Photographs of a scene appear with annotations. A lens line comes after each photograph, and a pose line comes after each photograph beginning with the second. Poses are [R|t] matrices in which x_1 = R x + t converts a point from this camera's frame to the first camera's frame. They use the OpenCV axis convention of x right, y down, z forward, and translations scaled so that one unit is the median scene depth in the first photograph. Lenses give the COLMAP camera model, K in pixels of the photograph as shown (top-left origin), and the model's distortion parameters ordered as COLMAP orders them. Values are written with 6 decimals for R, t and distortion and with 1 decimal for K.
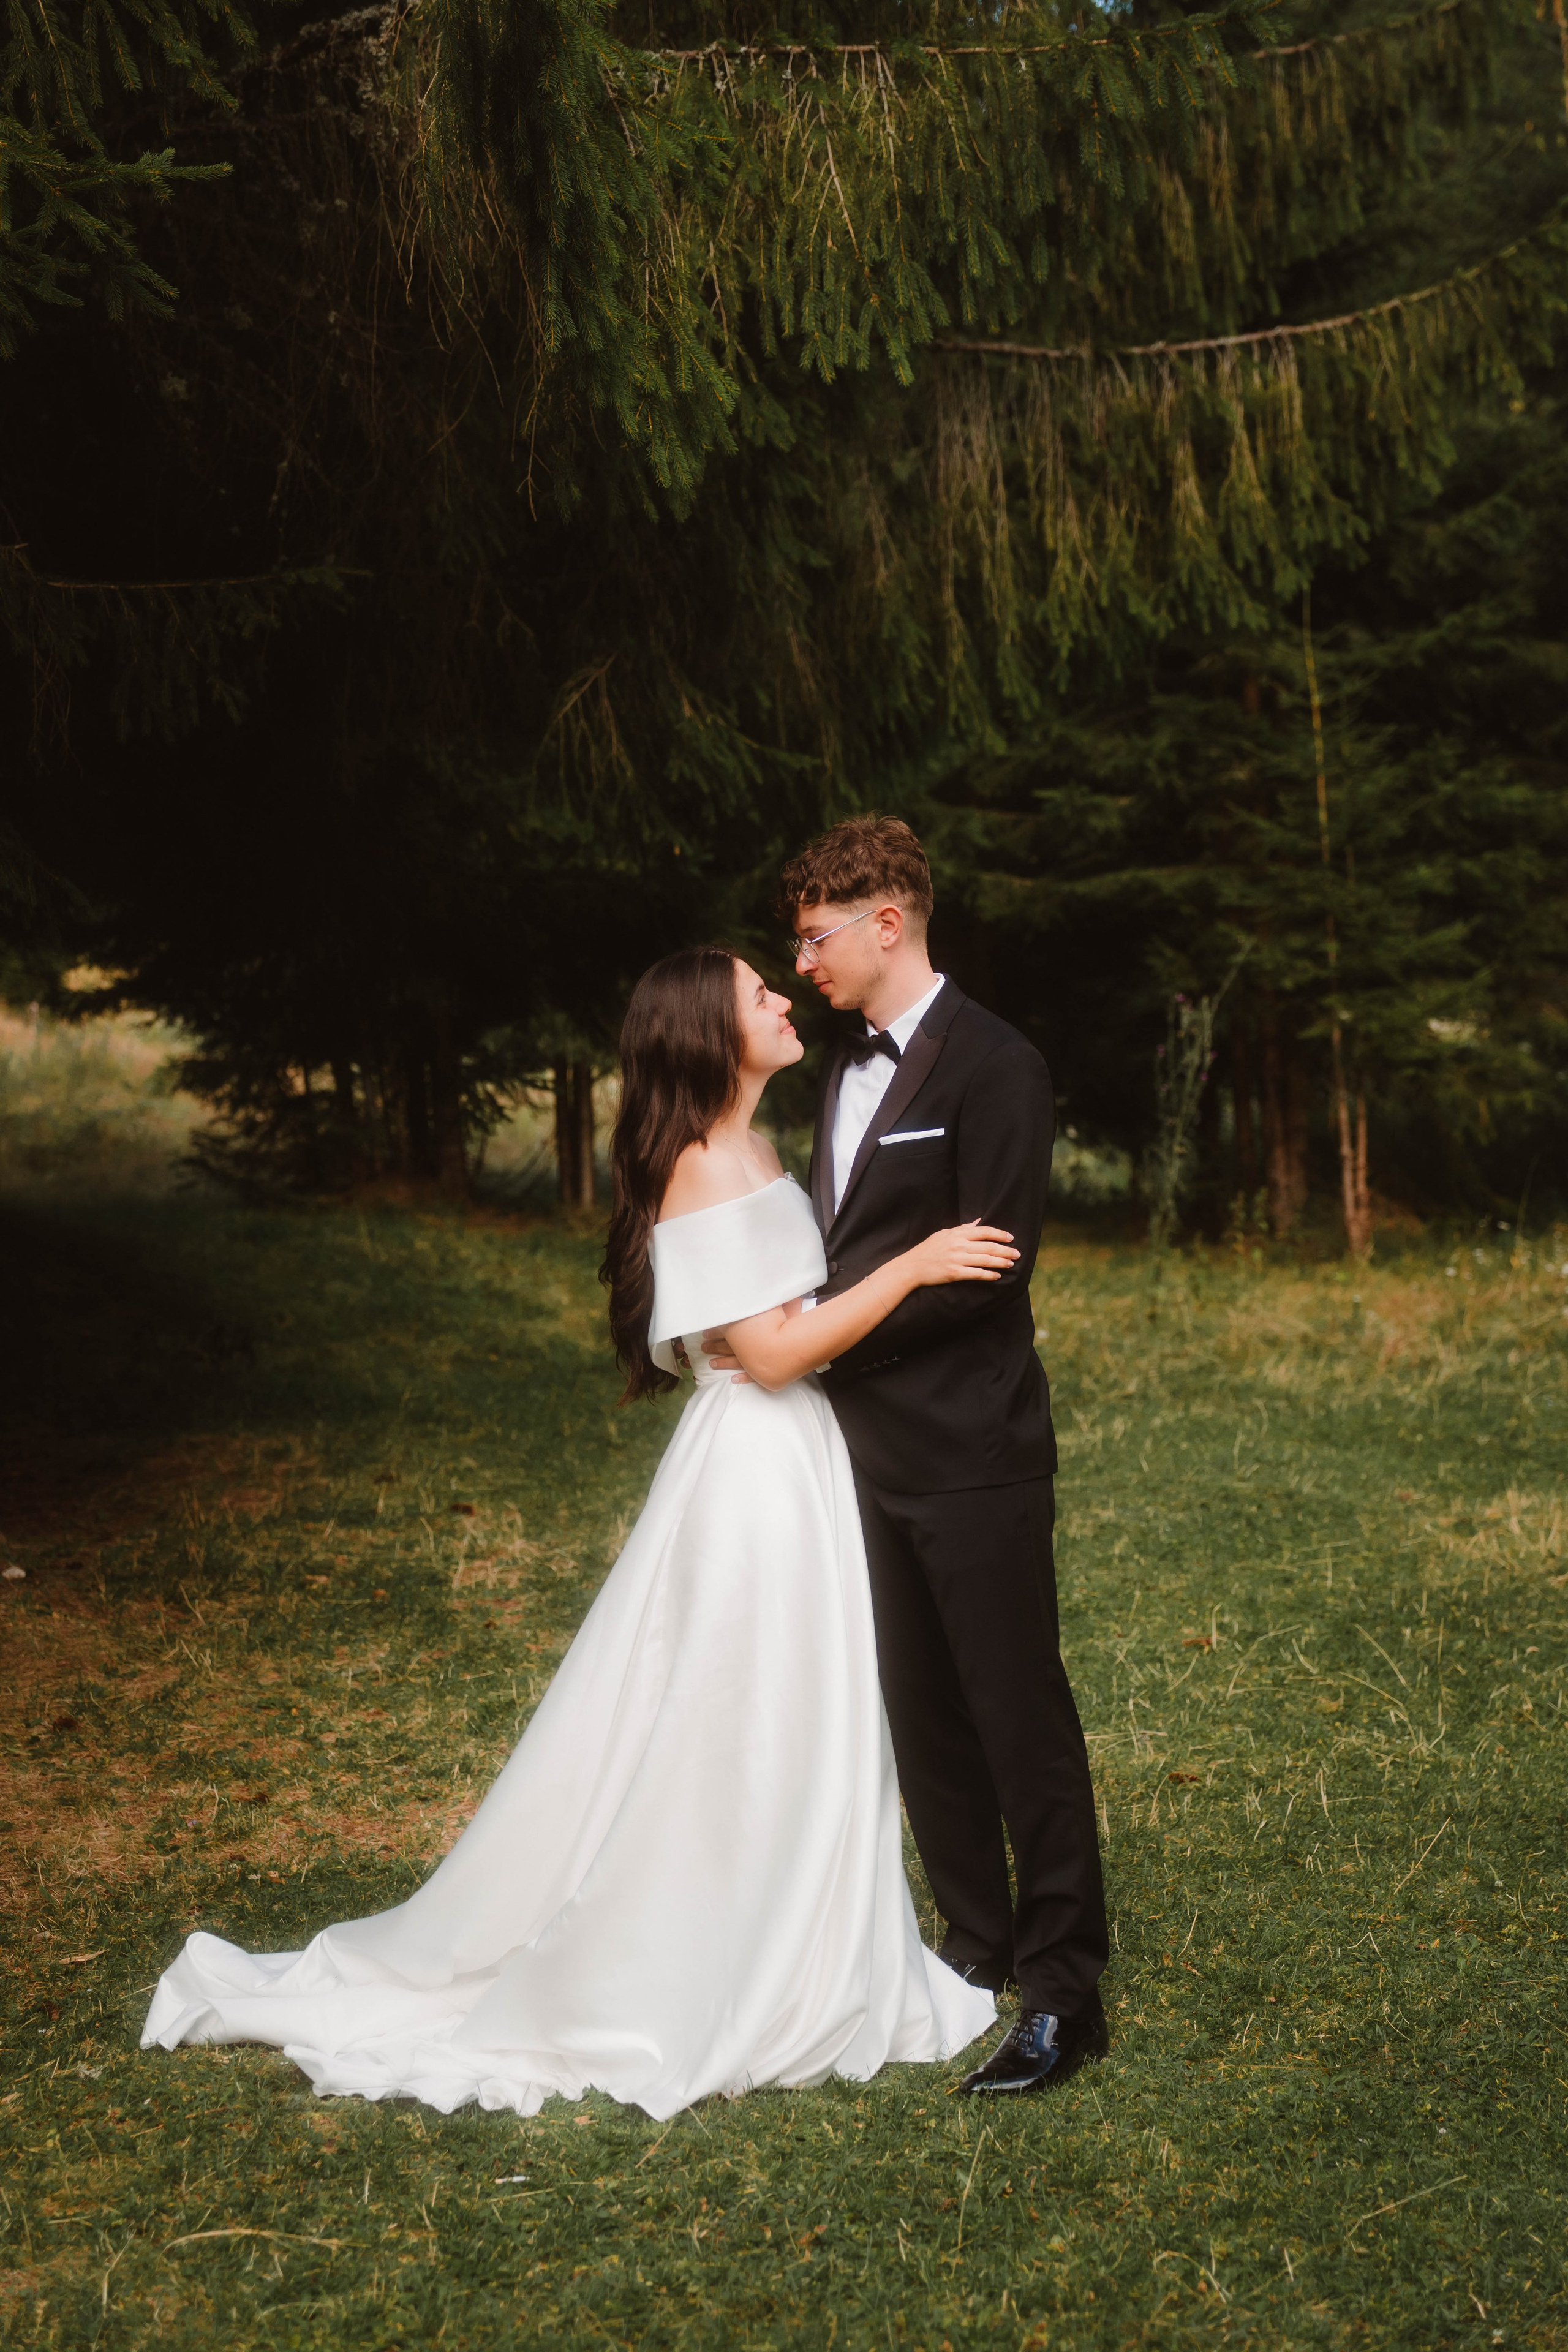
lens RADIAL K [[3290.9, 0, 746.5], [0, 3290.9, 1181.6], [0, 0, 1]] dist [0.003692, 0.055570]
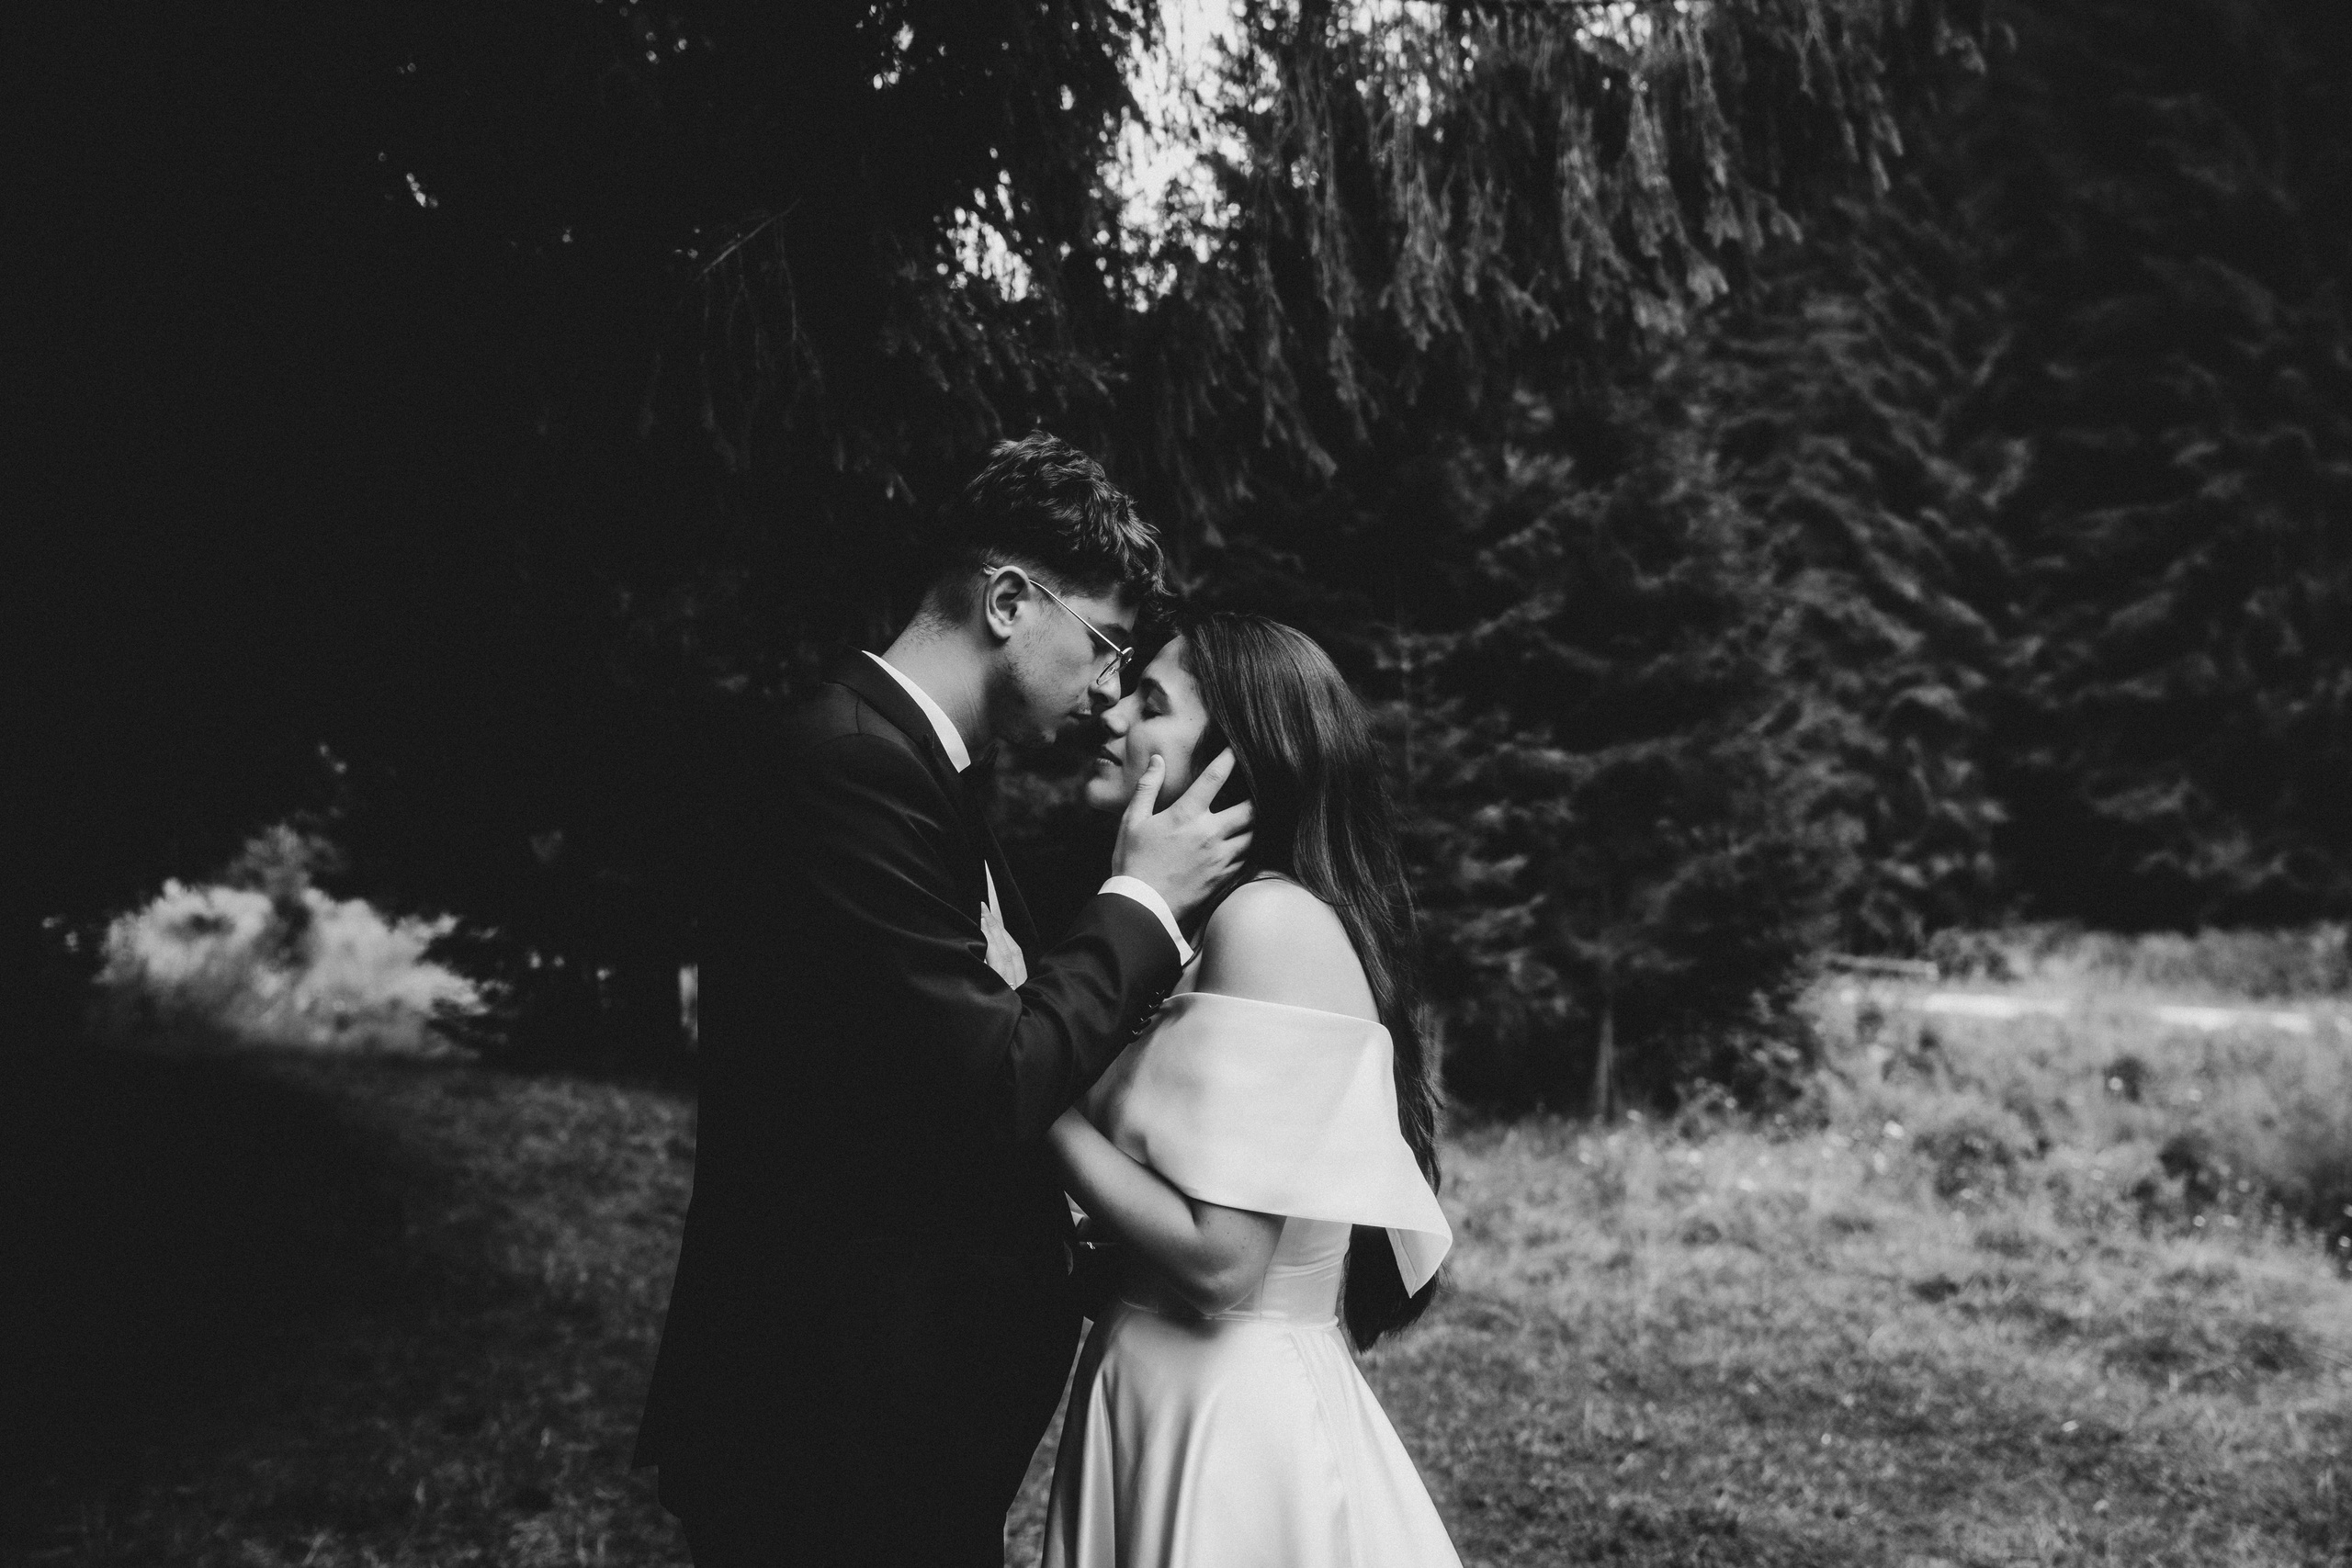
lens RADIAL K [[2061.0, 0, 1176.0], [0, 2061.0, 784.0], [0, 0, 1]] dist [-0.003600, 0.005760]
pose [[0.990693, 0.045228, 0.128382, -0.013290], [-0.027828, 0.990560, -0.134225, 0.001311], [-0.133240, 0.129403, 0.982600, 0.557655]]
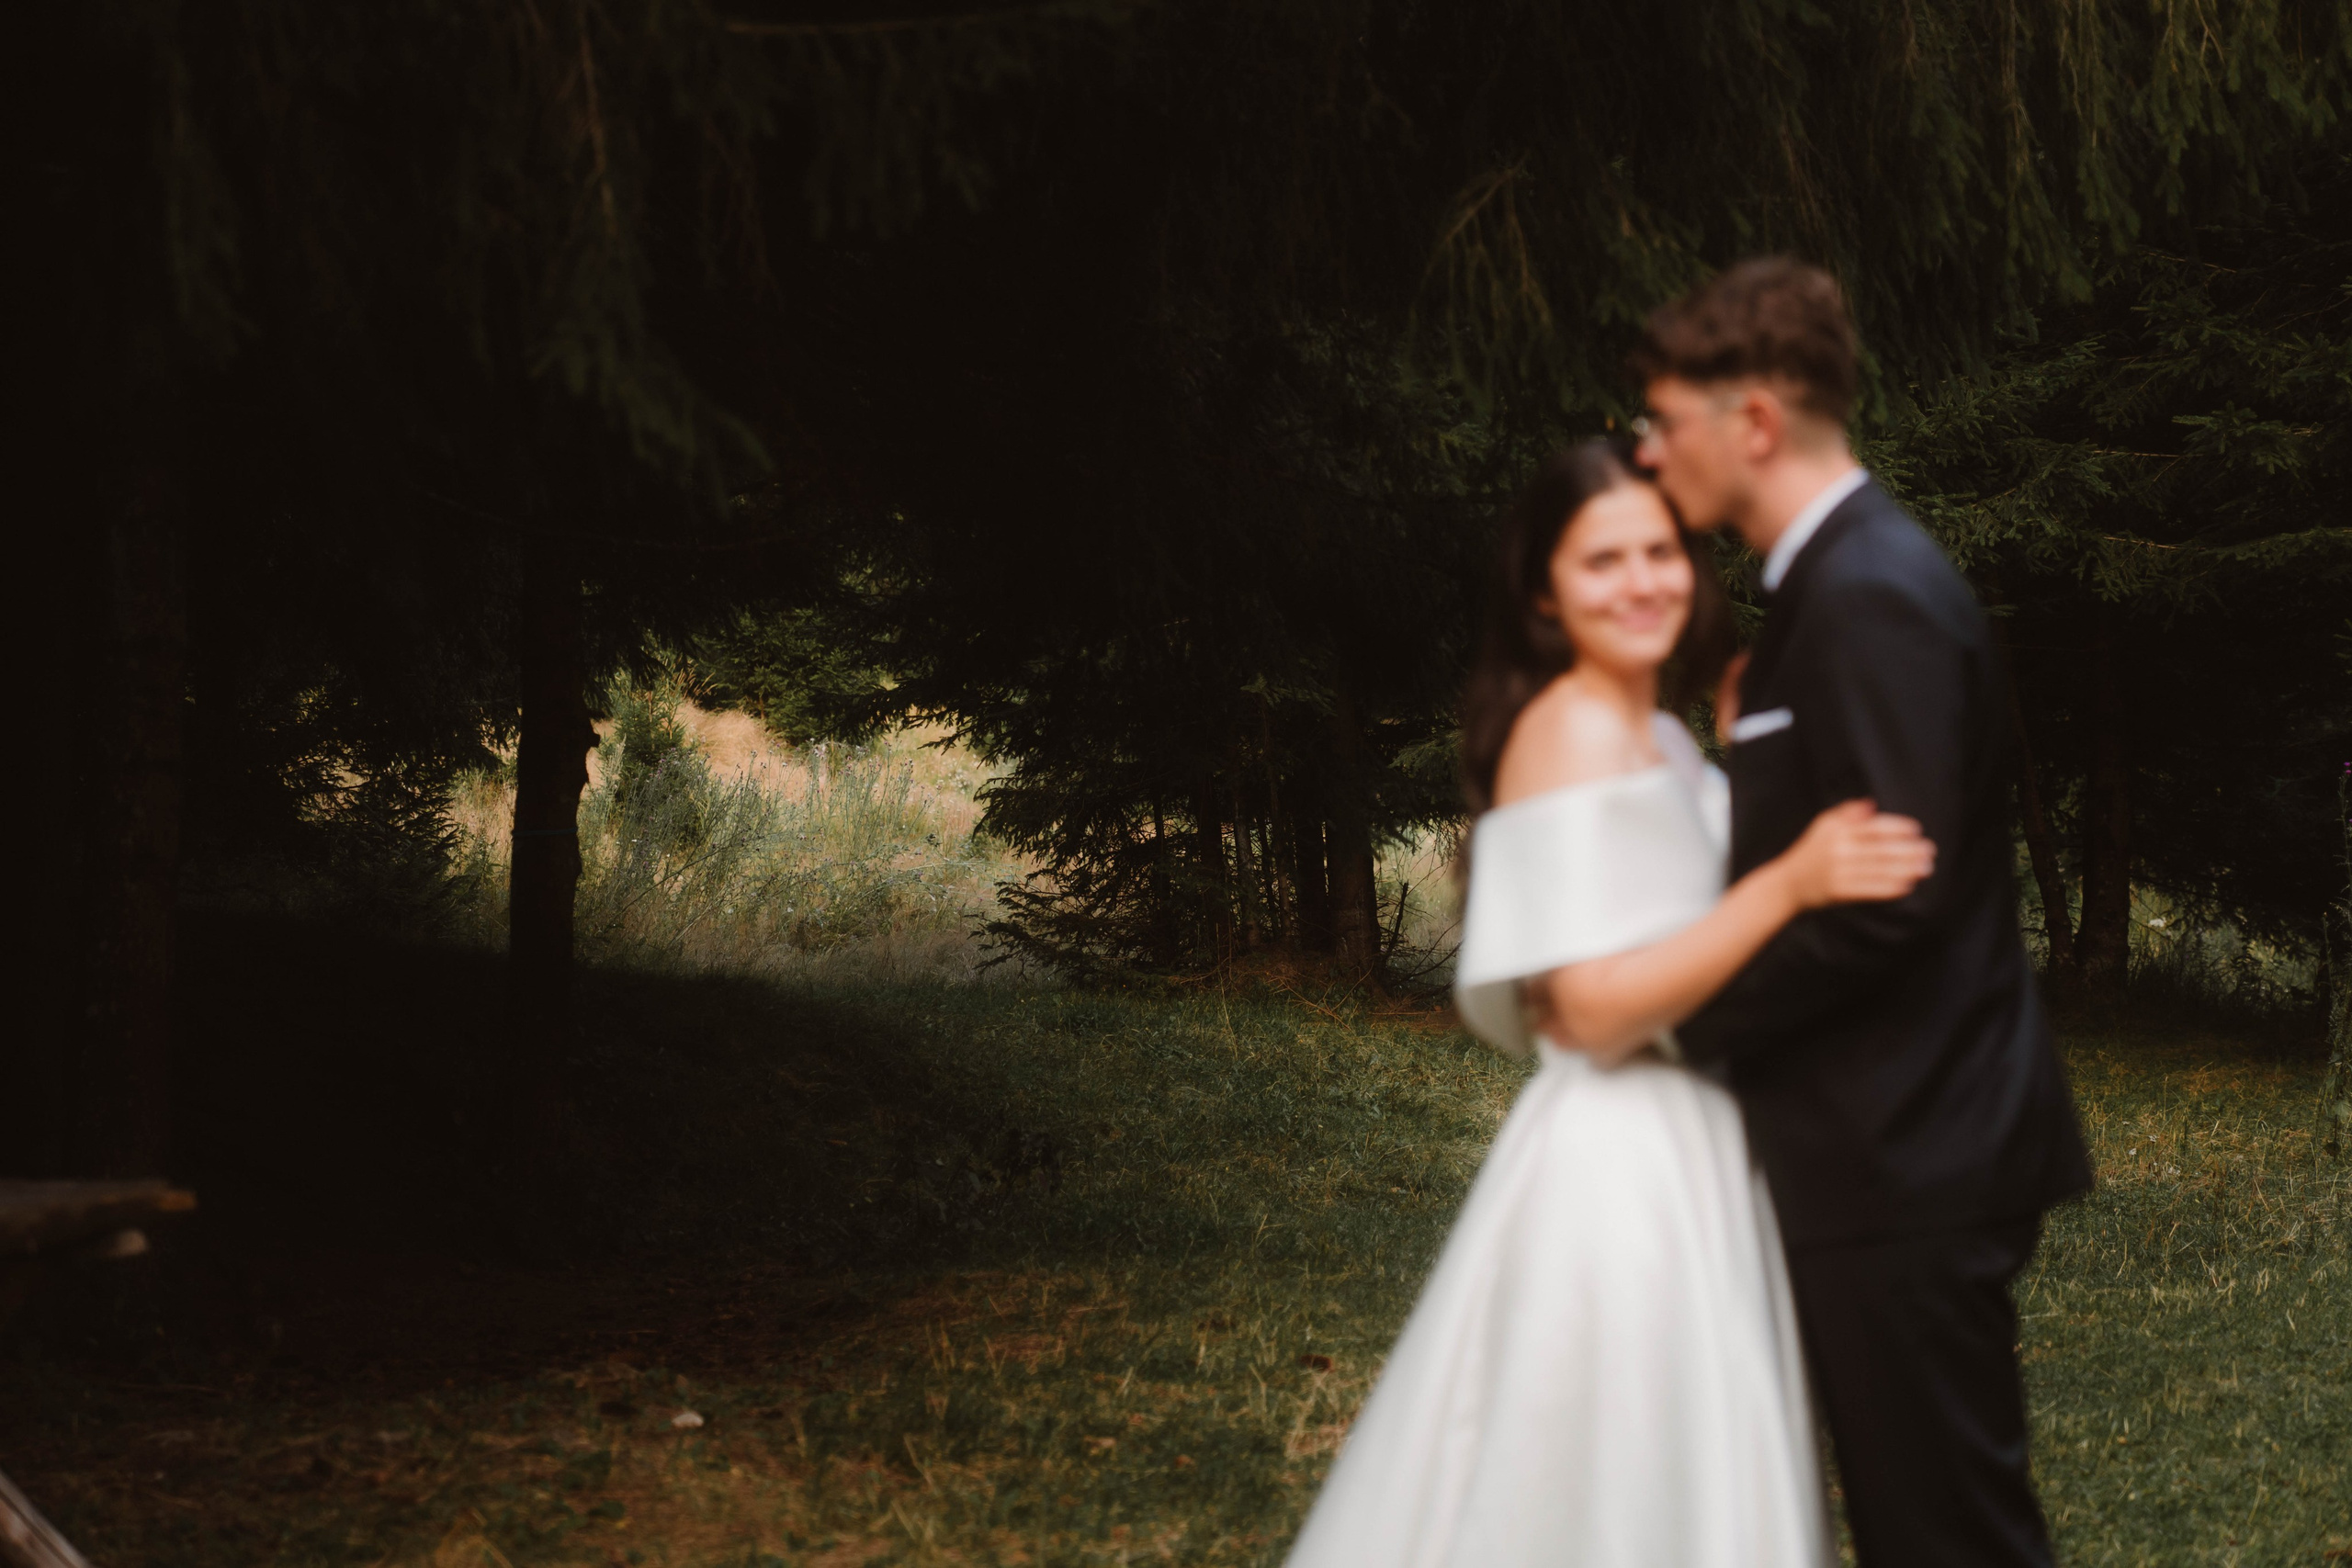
lens RADIAL K [[4534.5, 0, 1176.0], [0, 4534.5, 784.0], [0, 0, 1]] dist [0.022886, -0.056956]
pose [[0.990519, 0.009407, -0.137053, 0.019055], [-0.016149, 0.998709, -0.048167, 0.023572], [0.136423, 0.049924, 0.989392, 0.015329]]
